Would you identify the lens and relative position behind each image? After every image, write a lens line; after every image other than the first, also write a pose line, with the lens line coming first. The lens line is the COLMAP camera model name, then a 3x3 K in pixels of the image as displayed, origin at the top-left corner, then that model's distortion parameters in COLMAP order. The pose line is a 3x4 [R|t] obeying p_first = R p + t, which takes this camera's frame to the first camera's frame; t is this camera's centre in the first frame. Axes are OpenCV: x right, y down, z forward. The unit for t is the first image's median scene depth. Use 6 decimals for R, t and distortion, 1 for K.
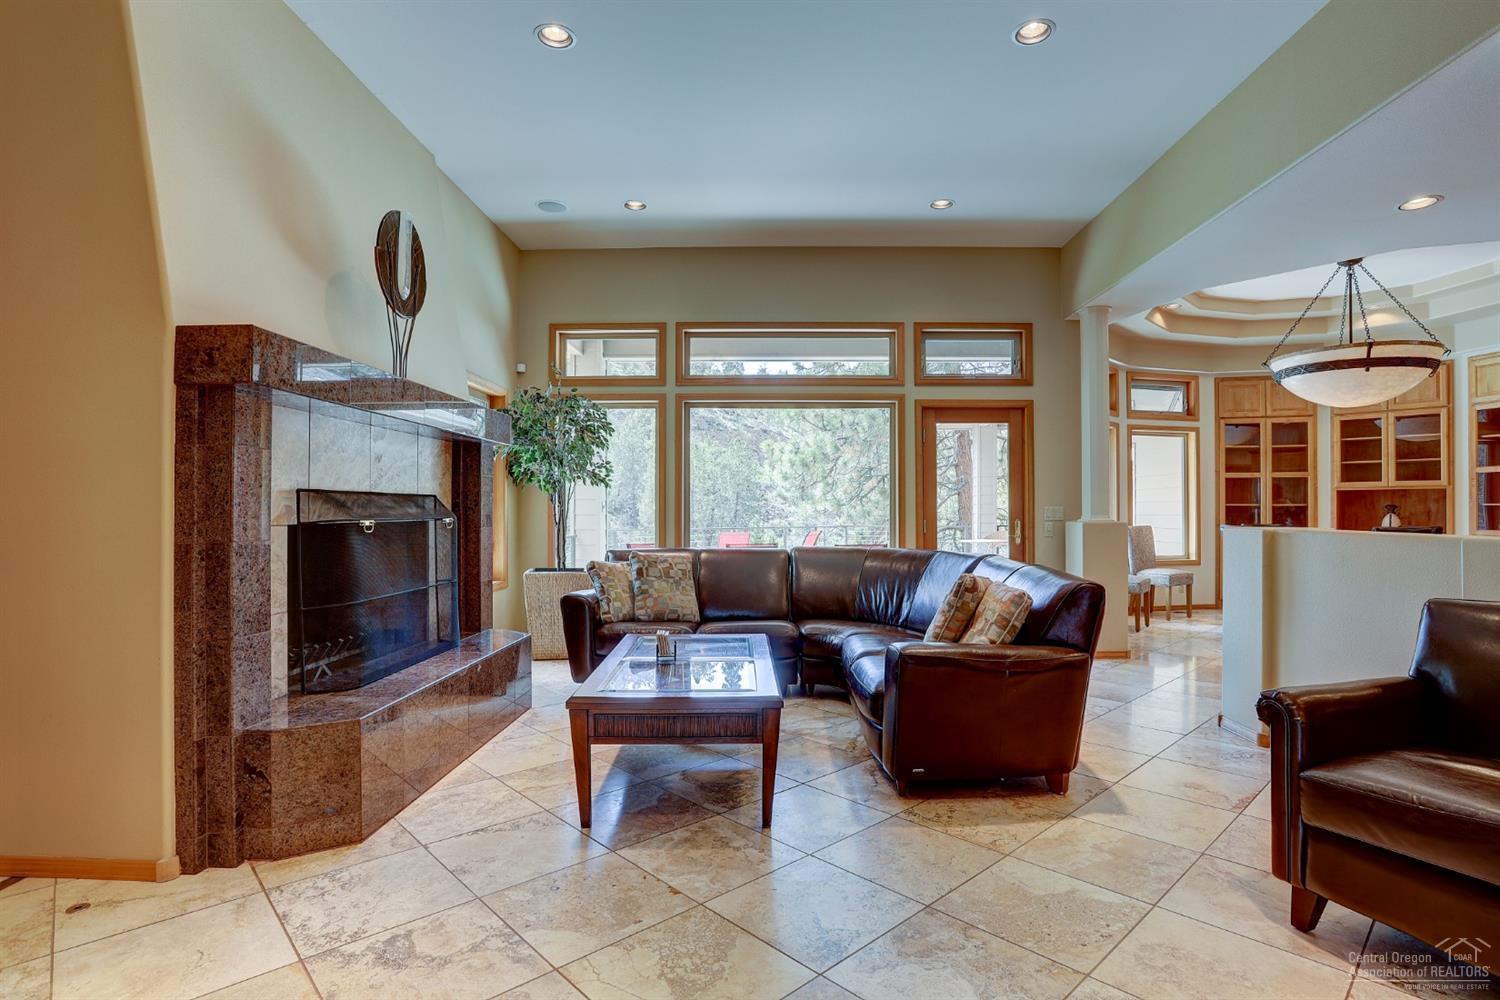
lens RADIAL K [[760.4, 0, 752.5], [0, 760.4, 506.6], [0, 0, 1]] dist [-0.054962, 0.018502]
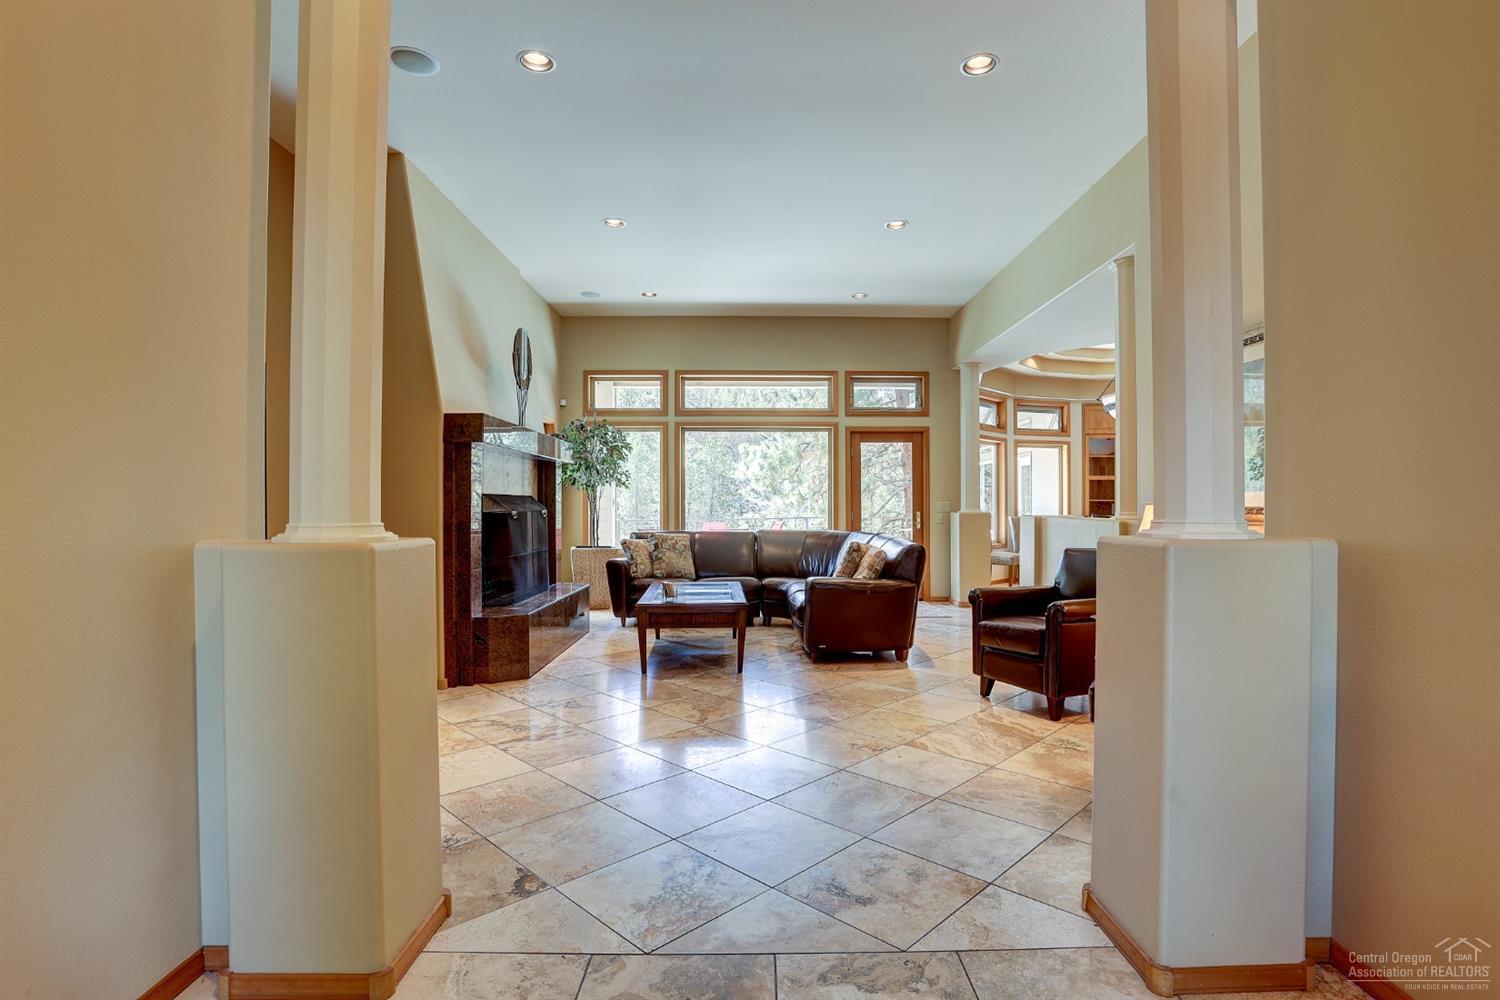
lens RADIAL K [[738.2, 0, 764.6], [0, 738.2, 507.4], [0, 0, 1]] dist [-0.044115, 0.010497]
pose [[0.998743, -0.001732, 0.050090, -0.005570], [0.001289, 0.999960, 0.008870, -0.002777], [-0.050103, -0.008794, 0.998705, -0.417258]]
